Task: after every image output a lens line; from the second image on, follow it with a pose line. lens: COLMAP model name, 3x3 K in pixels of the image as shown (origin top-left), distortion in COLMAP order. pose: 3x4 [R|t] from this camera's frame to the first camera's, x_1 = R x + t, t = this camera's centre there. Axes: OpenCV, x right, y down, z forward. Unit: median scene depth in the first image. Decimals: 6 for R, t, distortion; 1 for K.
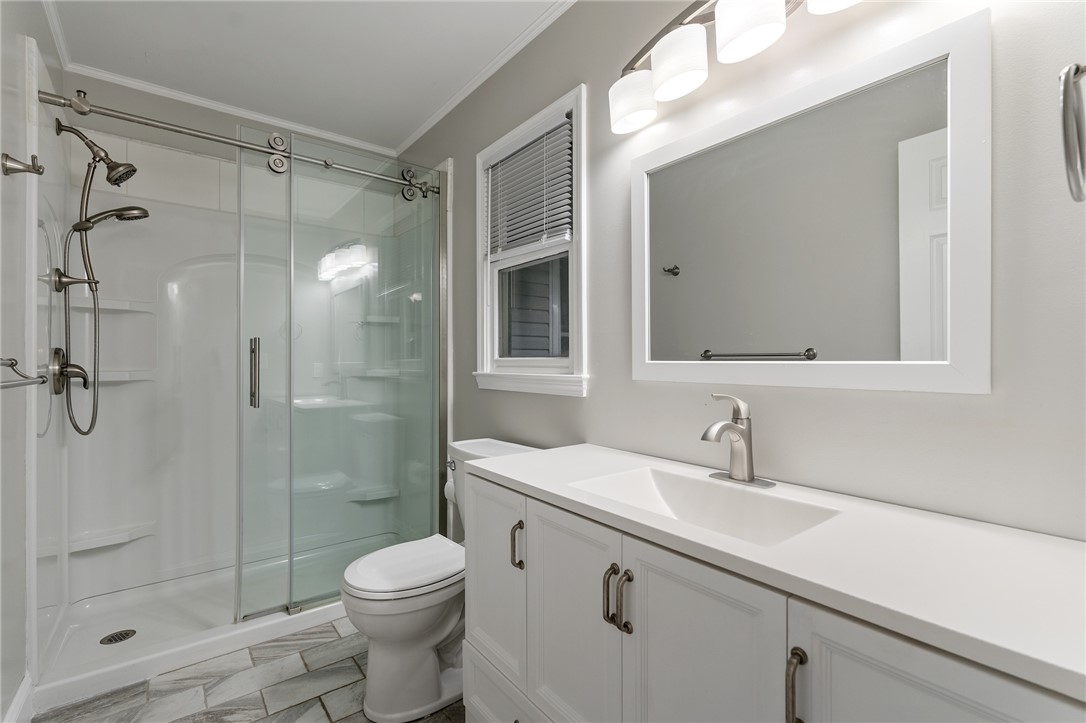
lens RADIAL K [[441.8, 0, 543.0], [0, 441.8, 361.5], [0, 0, 1]] dist [-0.001249, -0.000458]
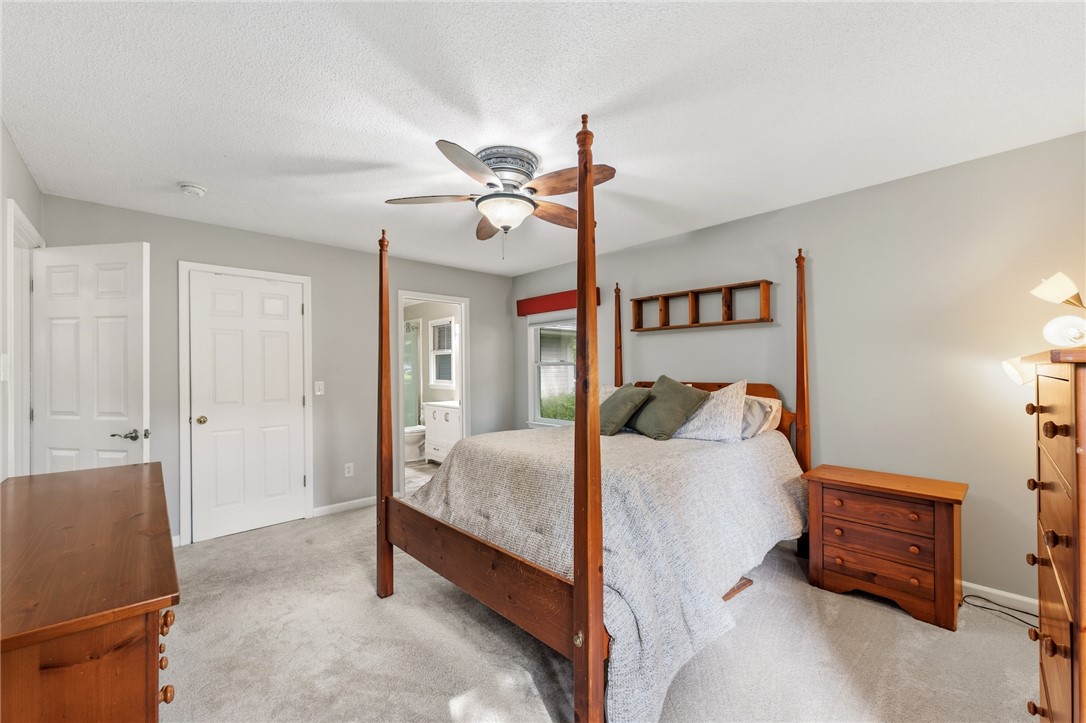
lens RADIAL K [[433.6, 0, 543.0], [0, 433.6, 361.5], [0, 0, 1]] dist [-0.000131, -0.000068]
pose [[0.997449, -0.011553, 0.070444, 0.581977], [0.012337, 0.999867, -0.010703, -0.120694], [-0.070311, 0.011545, 0.997458, -2.850583]]
